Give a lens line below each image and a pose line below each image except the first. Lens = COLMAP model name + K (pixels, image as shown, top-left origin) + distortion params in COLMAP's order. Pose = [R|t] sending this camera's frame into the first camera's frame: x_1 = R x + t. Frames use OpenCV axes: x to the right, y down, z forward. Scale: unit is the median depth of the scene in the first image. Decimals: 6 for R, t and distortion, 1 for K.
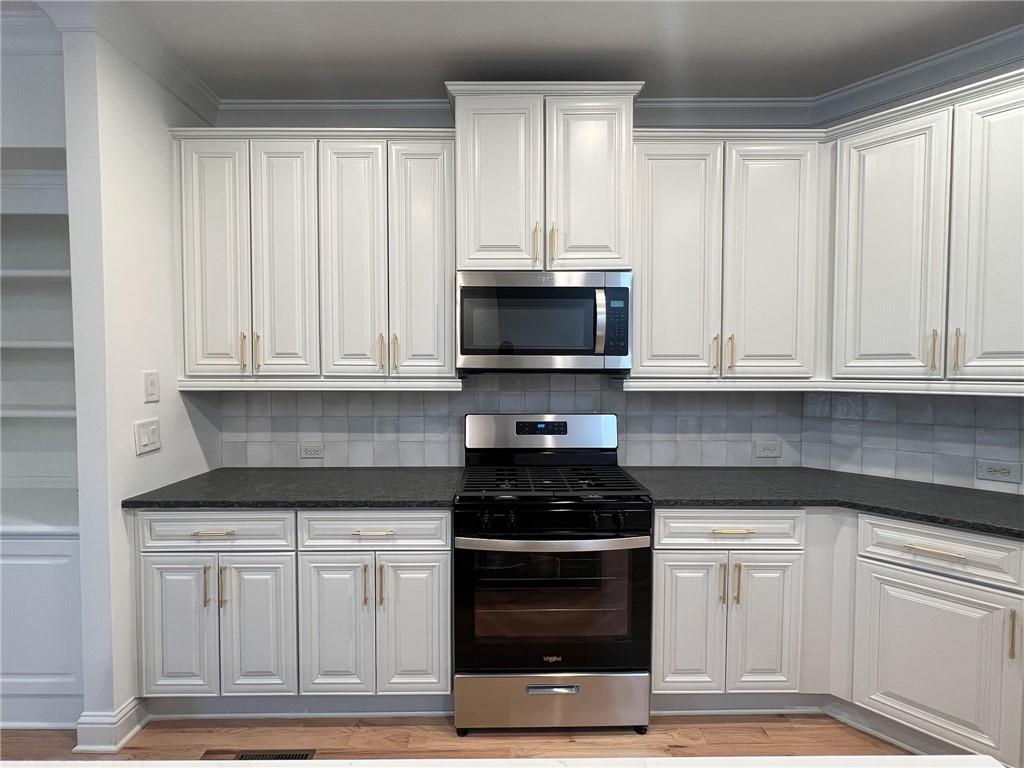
lens RADIAL K [[477.1, 0, 513.2], [0, 477.1, 386.7], [0, 0, 1]] dist [-0.001391, -0.000008]
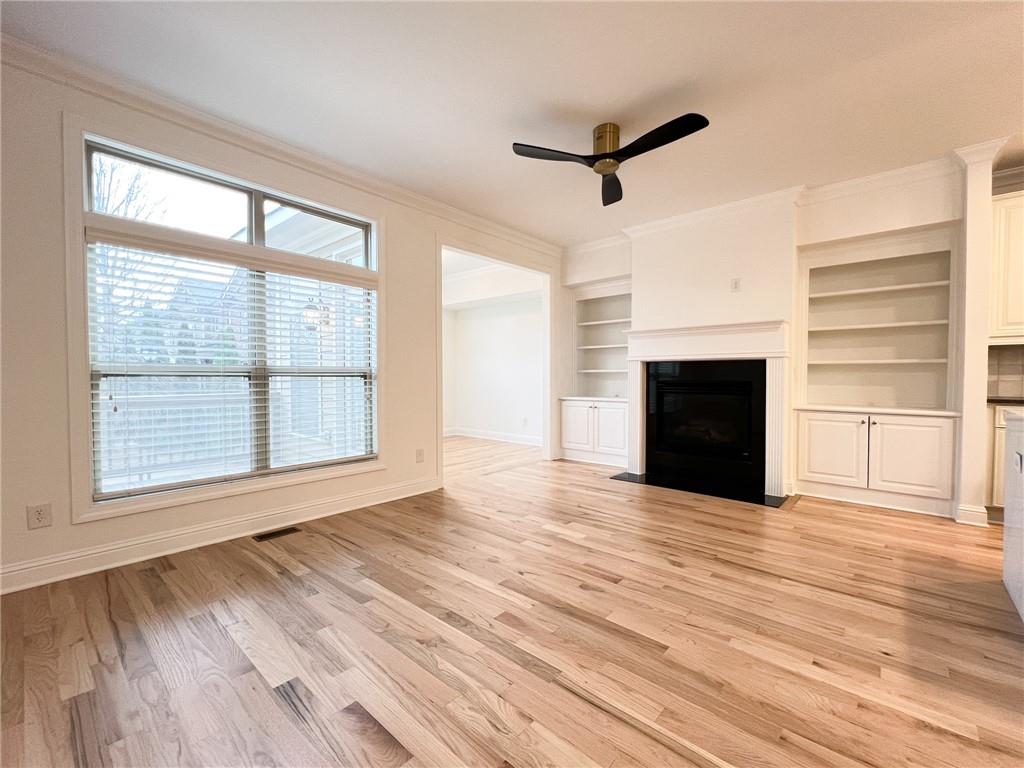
lens RADIAL K [[427.7, 0, 512.0], [0, 427.7, 384.0], [0, 0, 1]] dist [-0.000854, 0.000105]
pose [[0.746967, 0.015282, -0.664685, -0.984678], [-0.024024, 0.999703, -0.004013, 0.206628], [0.664426, 0.018966, 0.747113, -1.393140]]
